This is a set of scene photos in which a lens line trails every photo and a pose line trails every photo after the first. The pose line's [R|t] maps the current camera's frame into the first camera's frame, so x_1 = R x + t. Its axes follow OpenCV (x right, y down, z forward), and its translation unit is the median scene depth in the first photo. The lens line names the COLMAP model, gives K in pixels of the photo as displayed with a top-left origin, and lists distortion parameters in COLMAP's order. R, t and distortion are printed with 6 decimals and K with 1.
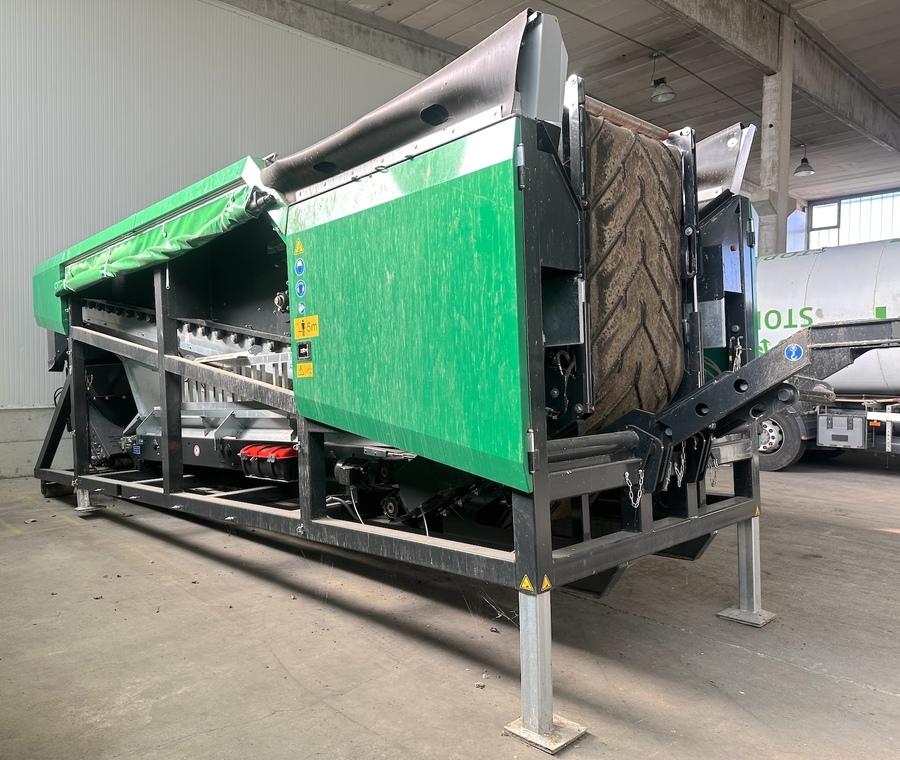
lens RADIAL K [[743.1, 0, 425.5], [0, 743.1, 383.8], [0, 0, 1]] dist [0.048098, -0.069364]
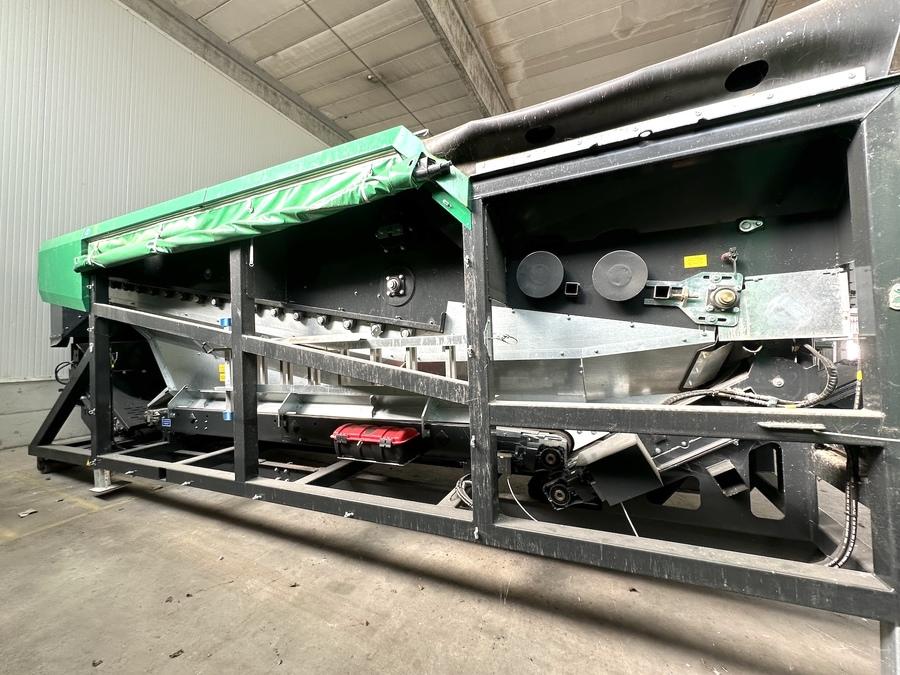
lens RADIAL K [[358.4, 0, 452.8], [0, 358.4, 337.5], [0, 0, 1]] dist [-0.008906, 0.002159]
pose [[0.911339, 0.021465, 0.411097, -0.281796], [-0.005065, 0.999149, -0.040941, -0.017470], [-0.411626, 0.035229, 0.910672, 0.456723]]
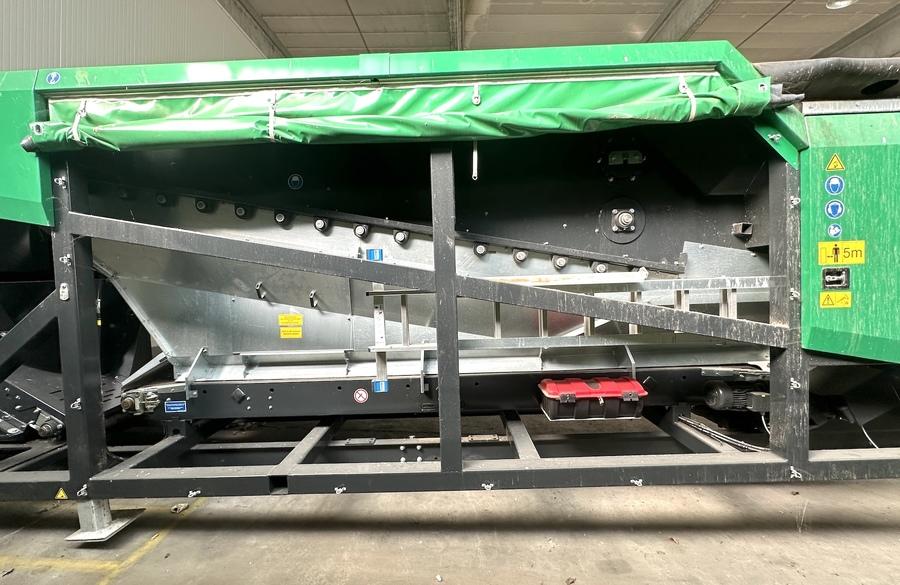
lens RADIAL K [[364.5, 0, 454.7], [0, 364.5, 294.9], [0, 0, 1]] dist [-0.003774, 0.001048]
pose [[0.684547, -0.000764, 0.728969, -0.576259], [0.001662, 0.999998, -0.000512, -0.017574], [-0.728967, 0.001563, 0.684547, 0.739858]]
